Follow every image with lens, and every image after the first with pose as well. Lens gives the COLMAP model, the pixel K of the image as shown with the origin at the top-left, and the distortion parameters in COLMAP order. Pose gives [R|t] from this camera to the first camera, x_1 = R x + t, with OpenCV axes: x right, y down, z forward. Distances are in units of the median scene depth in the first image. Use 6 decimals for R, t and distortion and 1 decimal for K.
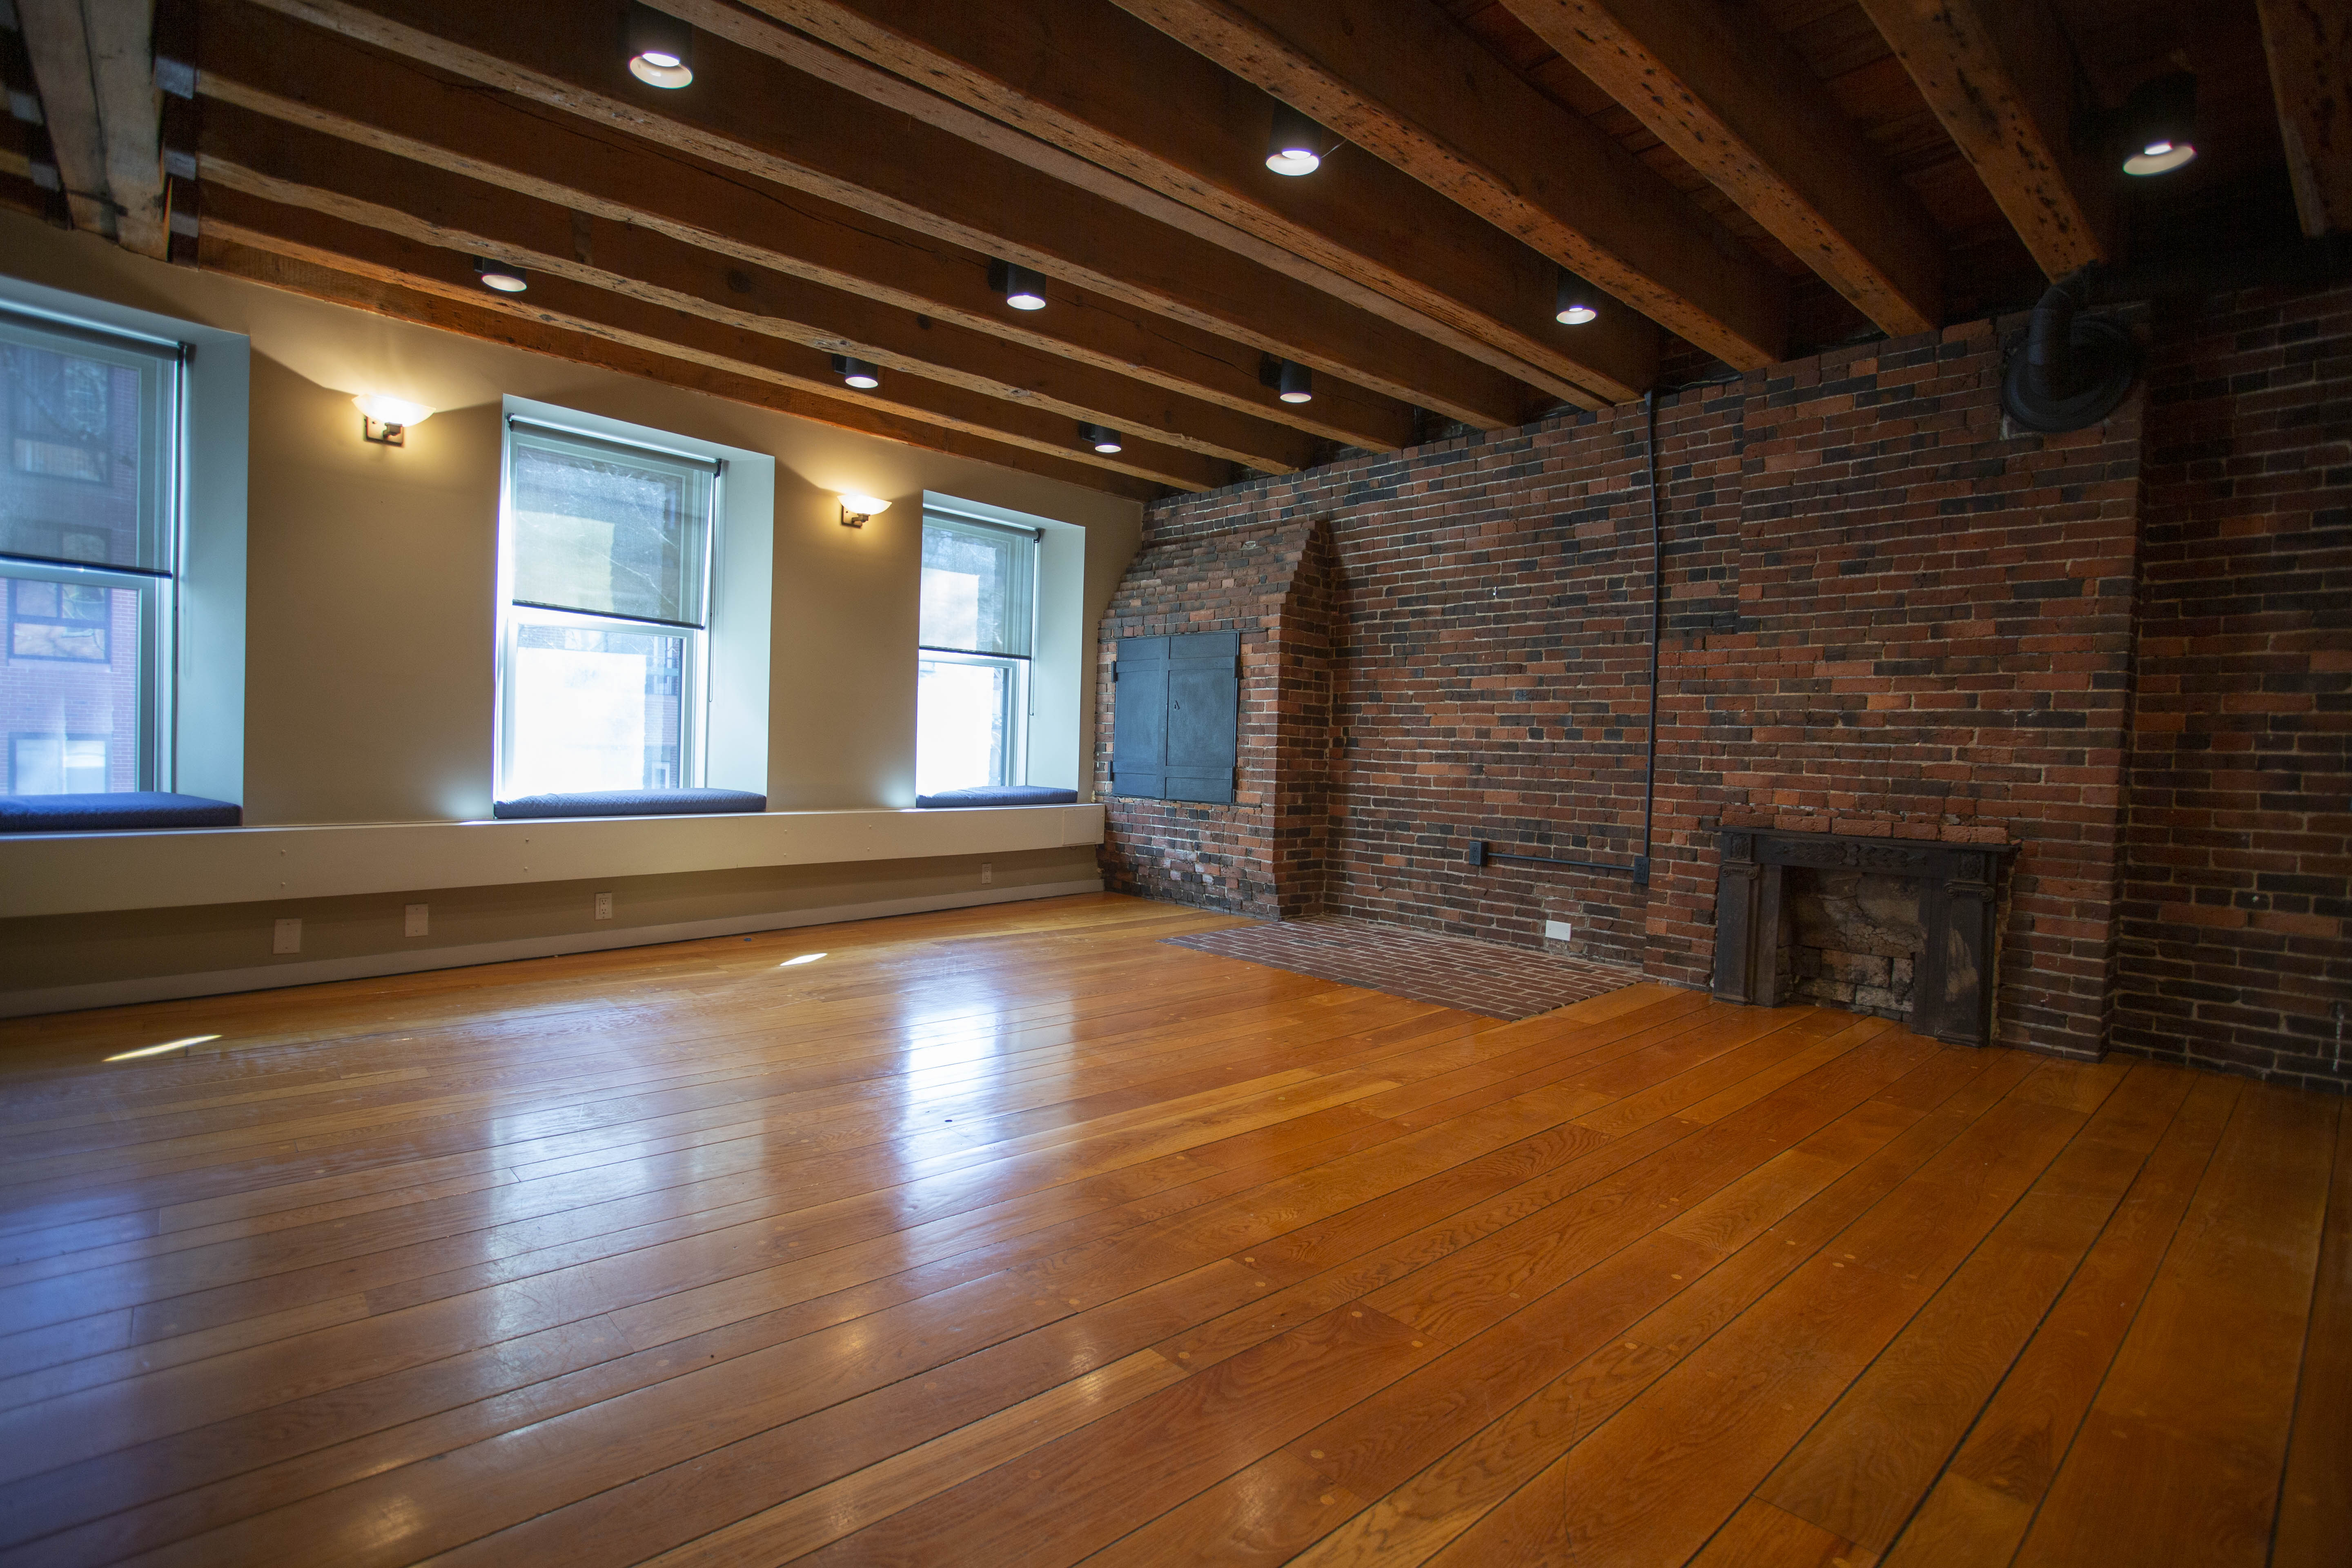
lens RADIAL K [[1132.8, 0, 1165.8], [0, 1132.8, 781.8], [0, 0, 1]] dist [-0.077272, 0.038621]
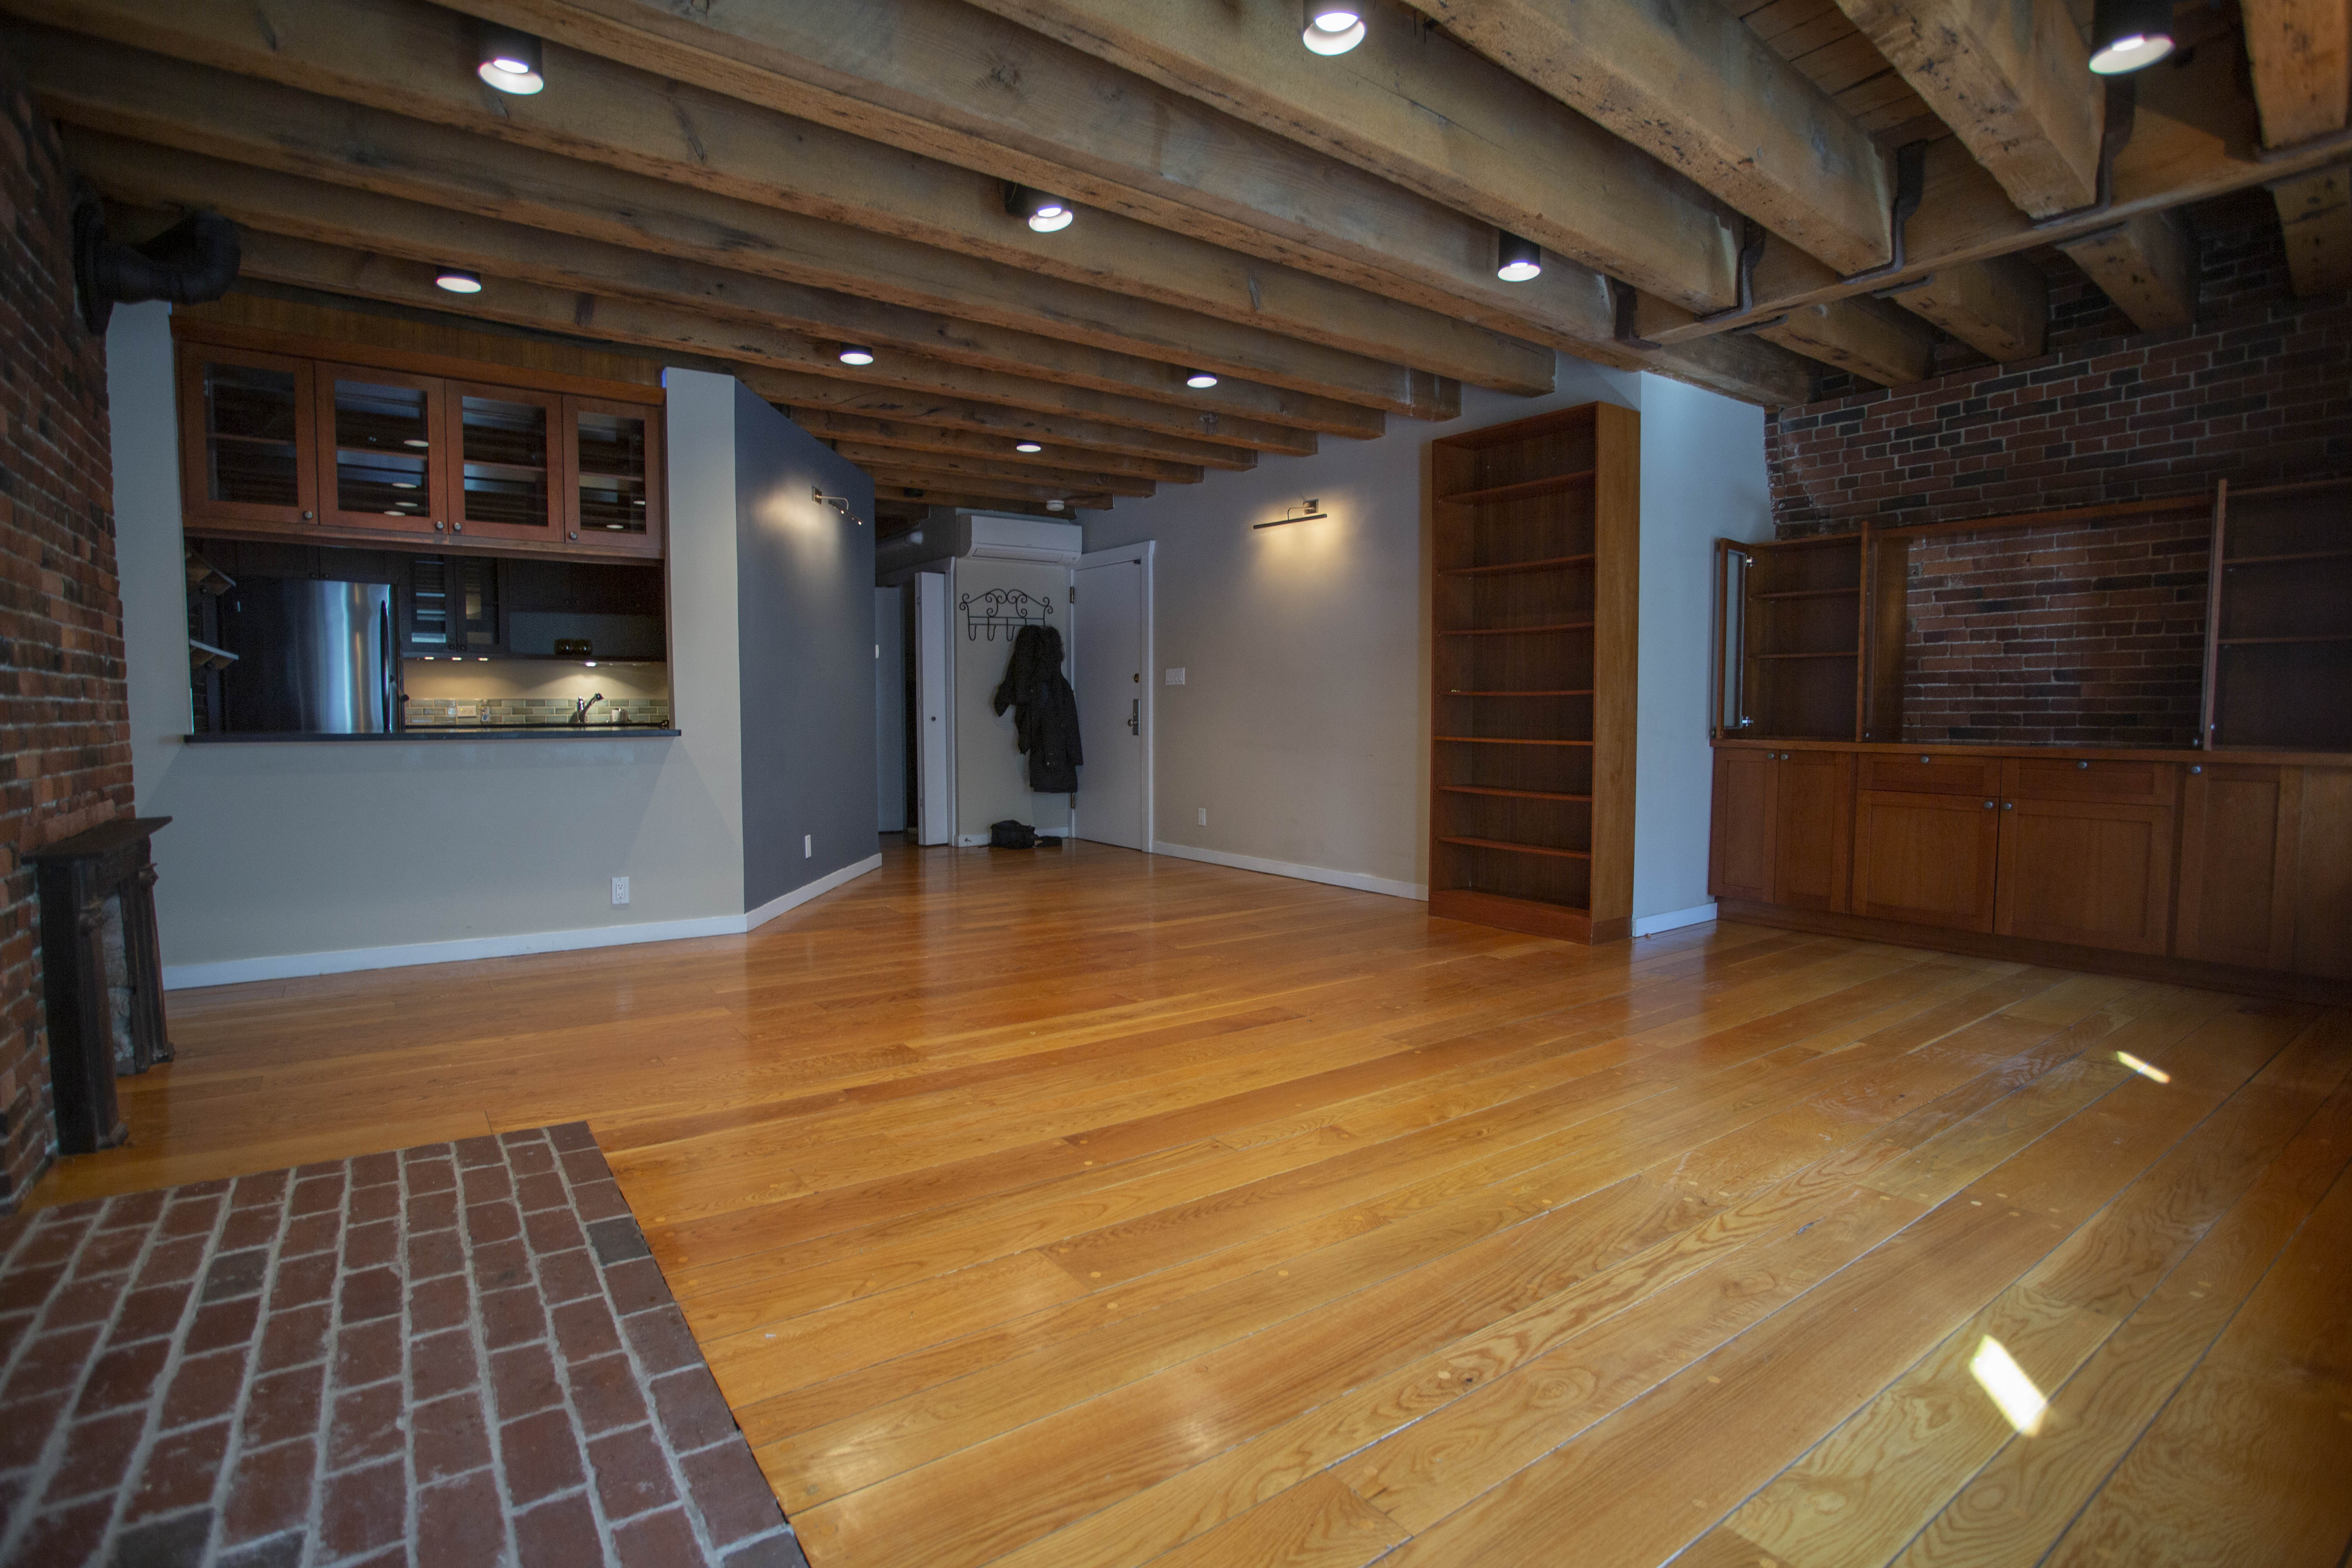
lens RADIAL K [[1132.8, 0, 1165.8], [0, 1132.8, 781.8], [0, 0, 1]] dist [-0.077272, 0.038621]
pose [[-0.993270, -0.036941, 0.109771, -0.085231], [-0.026480, 0.995099, 0.095273, -0.049962], [-0.112753, 0.091725, -0.989380, 1.236060]]
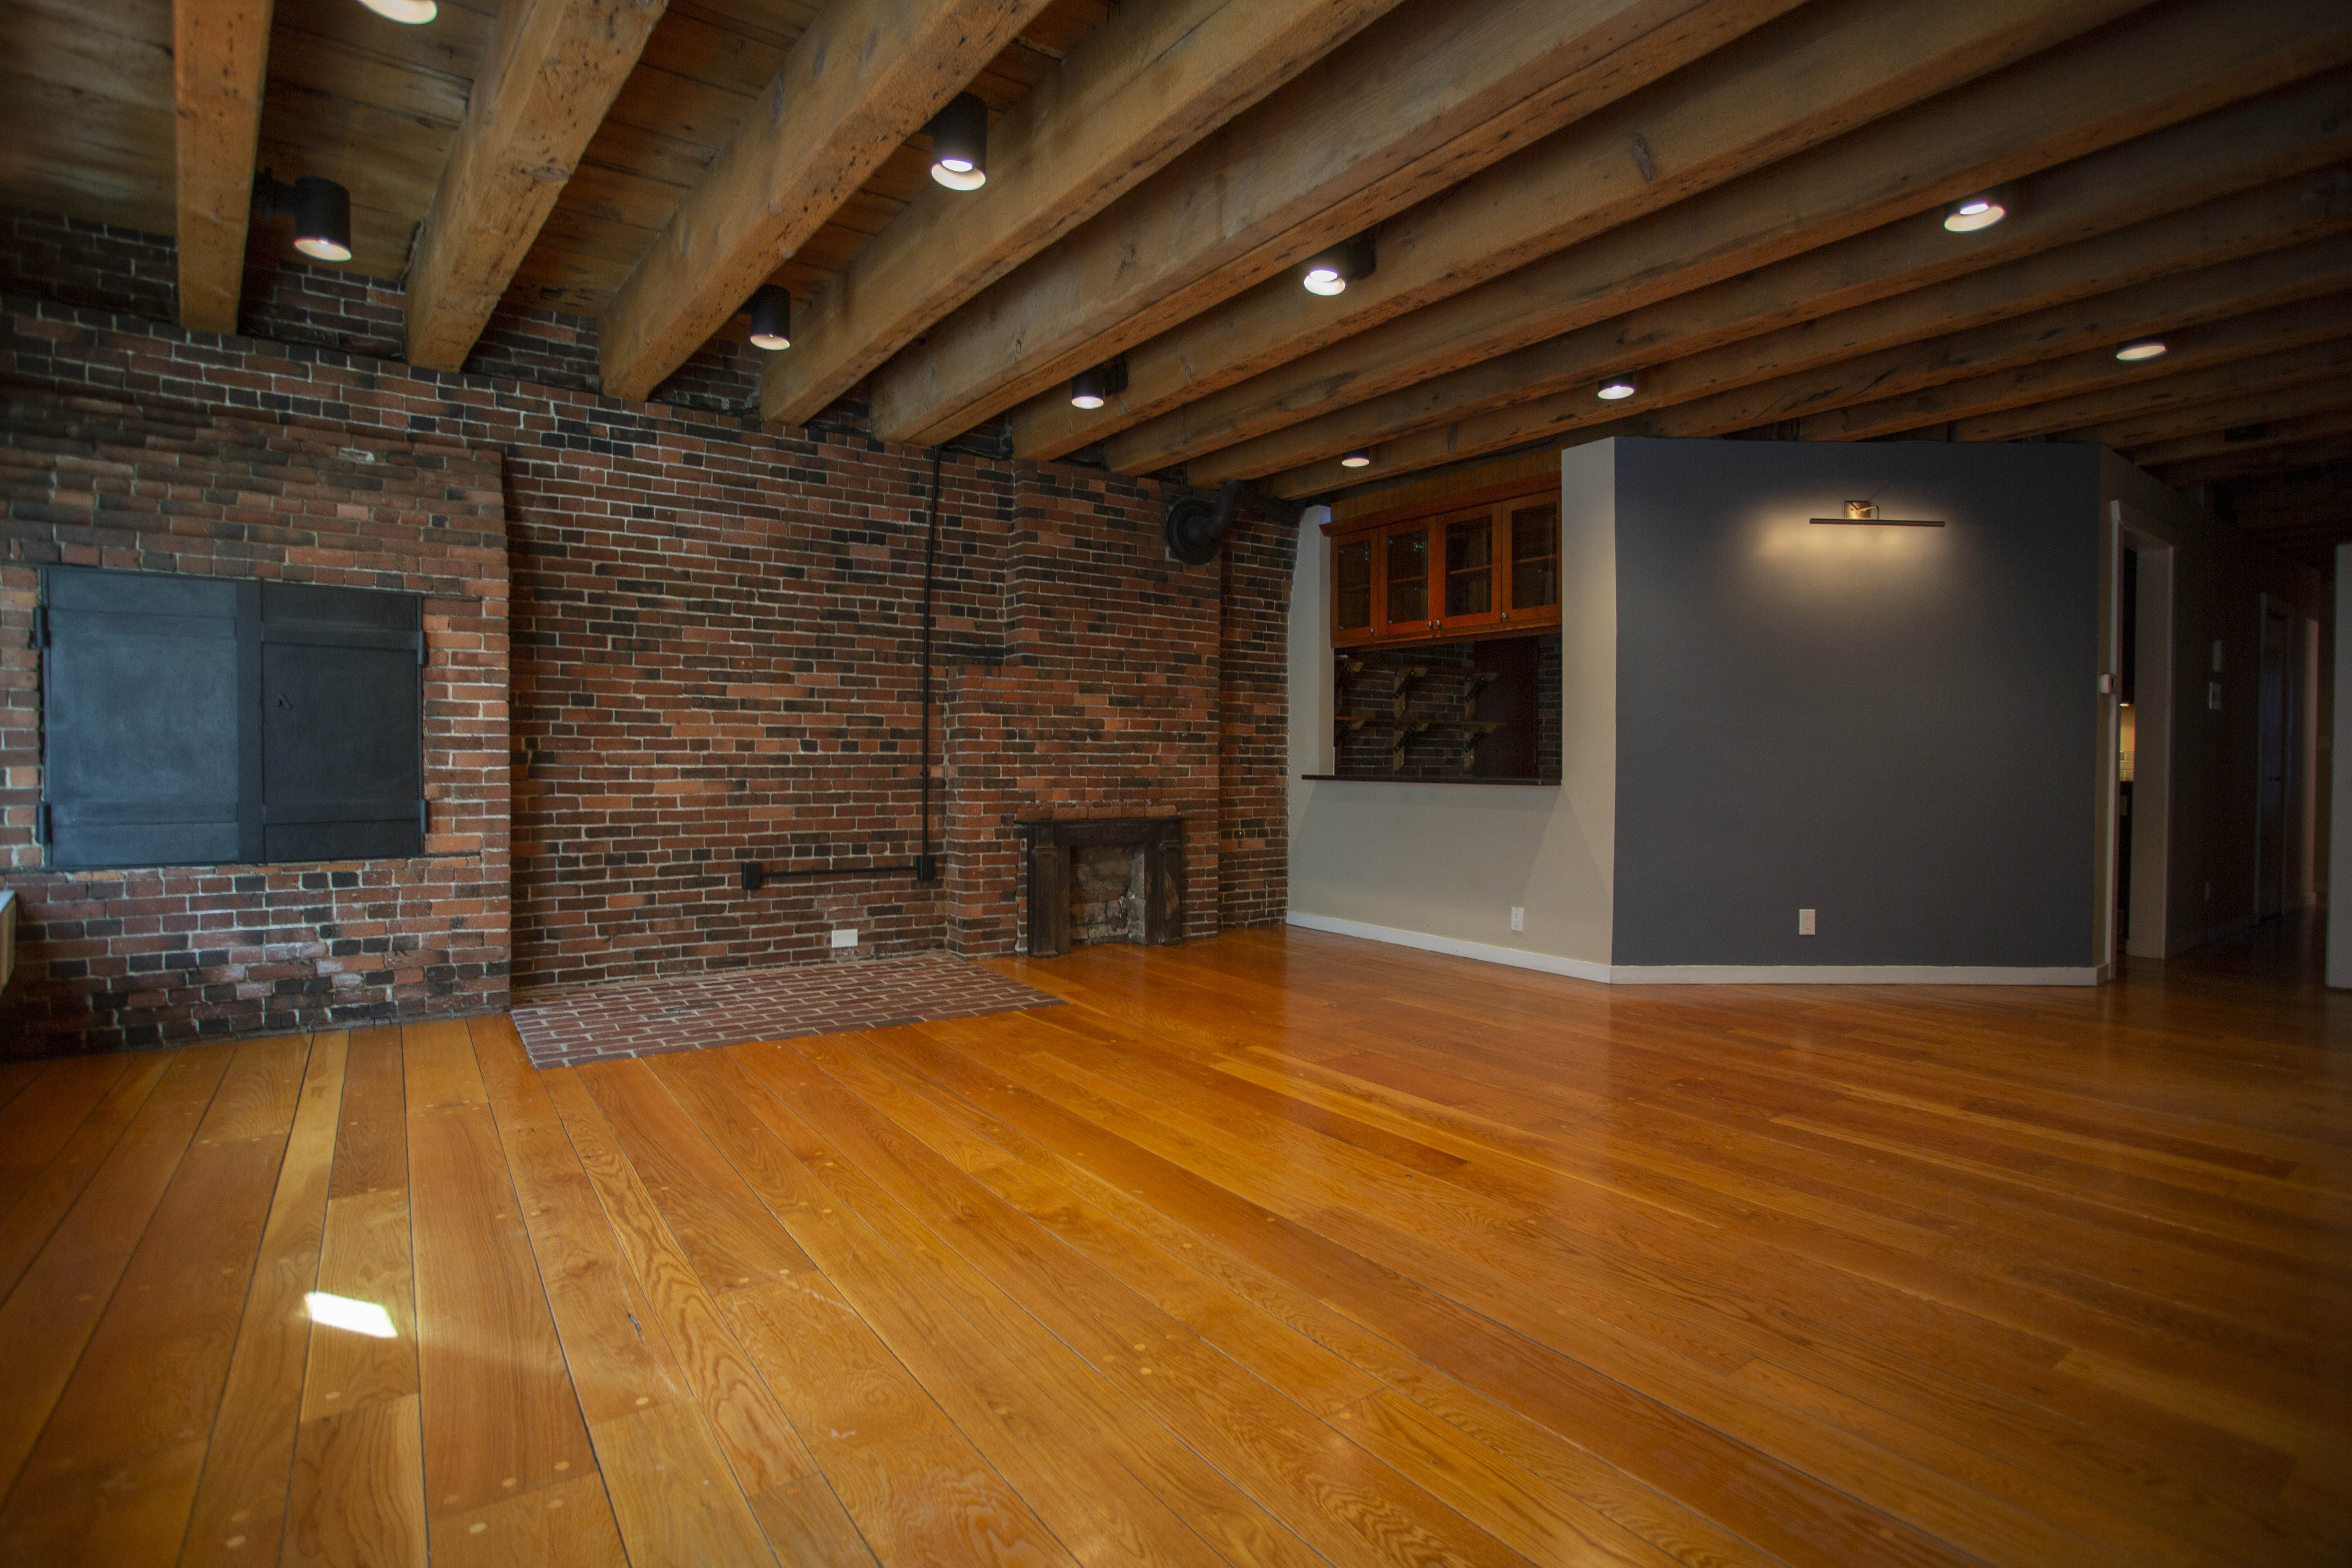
lens RADIAL K [[1132.8, 0, 1165.8], [0, 1132.8, 781.8], [0, 0, 1]] dist [-0.077272, 0.038621]
pose [[0.117273, -0.046834, 0.991995, -0.627993], [0.028625, 0.998632, 0.043763, -0.046547], [-0.992687, 0.023263, 0.118453, 0.586862]]
